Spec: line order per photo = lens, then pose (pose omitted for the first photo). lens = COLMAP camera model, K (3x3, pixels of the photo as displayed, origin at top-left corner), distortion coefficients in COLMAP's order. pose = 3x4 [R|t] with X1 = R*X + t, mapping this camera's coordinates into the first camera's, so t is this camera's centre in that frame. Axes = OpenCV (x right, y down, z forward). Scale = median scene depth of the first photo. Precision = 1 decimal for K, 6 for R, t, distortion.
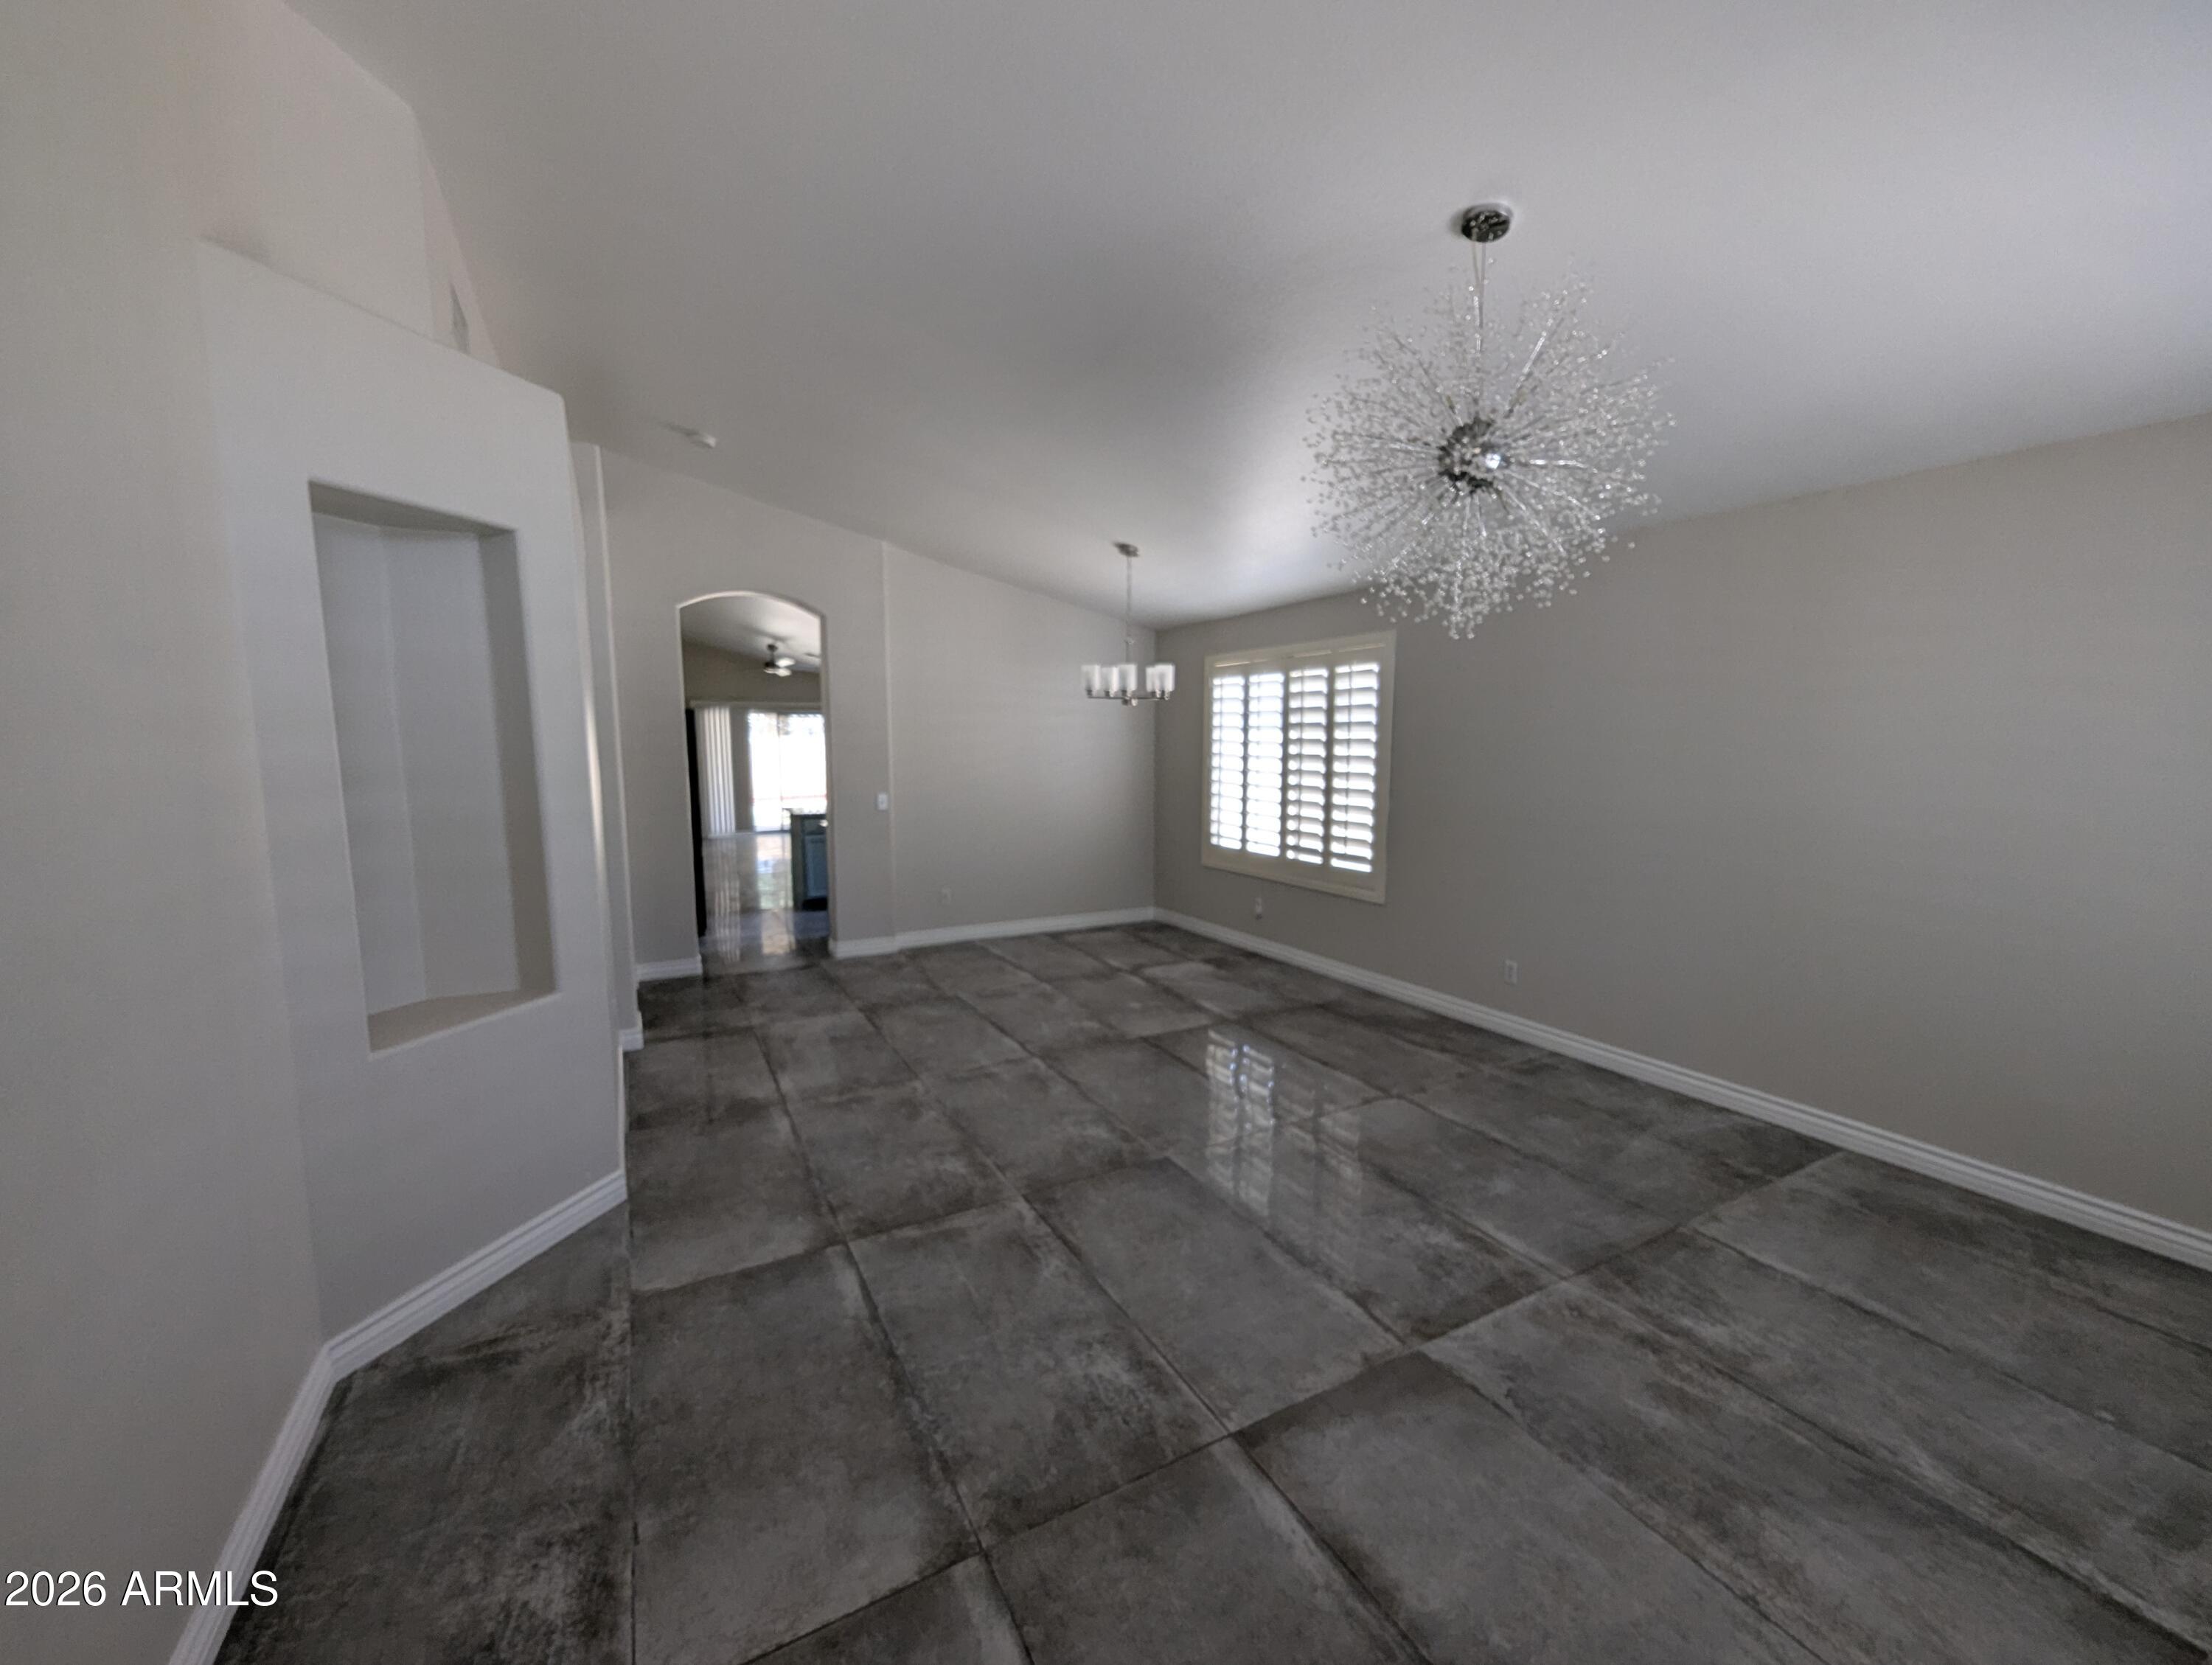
lens RADIAL K [[887.0, 0, 1127.3], [0, 887.0, 838.5], [0, 0, 1]] dist [-0.001188, -0.000785]
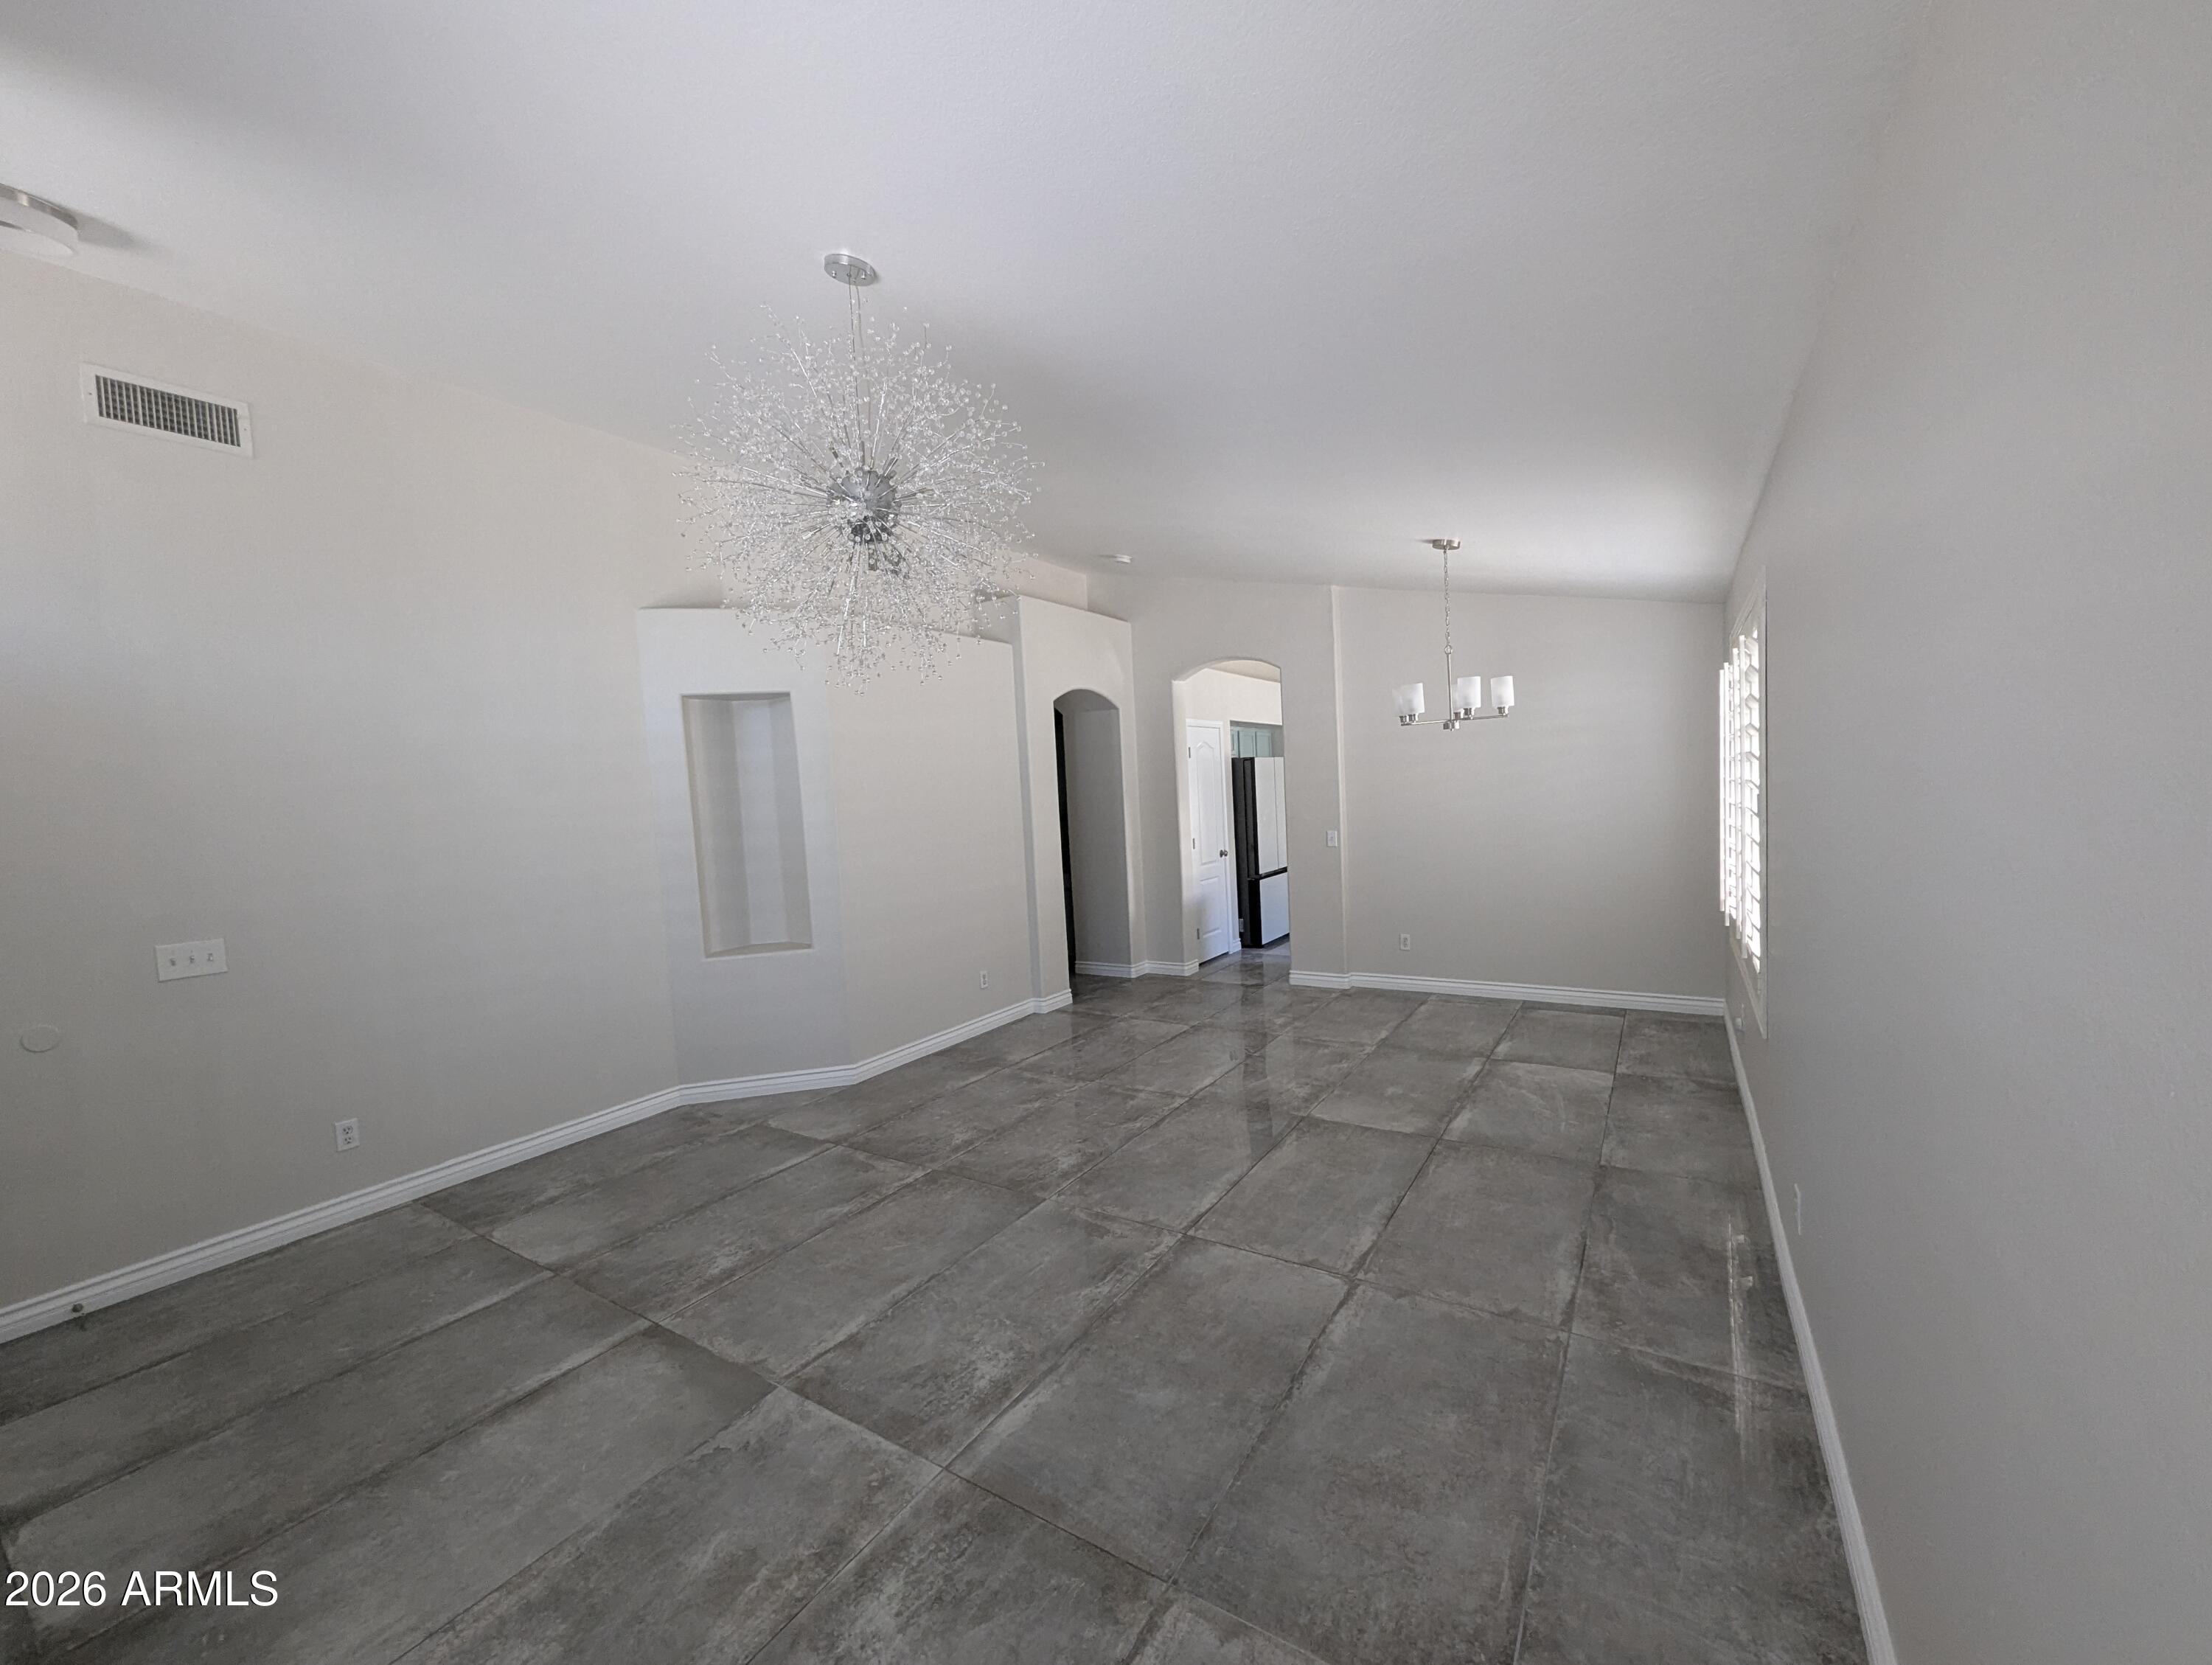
lens RADIAL K [[887.0, 0, 1104.6], [0, 887.0, 837.7], [0, 0, 1]] dist [-0.001188, -0.000785]
pose [[0.471711, 0.026194, -0.881364, 1.126159], [-0.048838, 0.998800, 0.003546, -0.075123], [0.880400, 0.041371, 0.472424, 0.650752]]
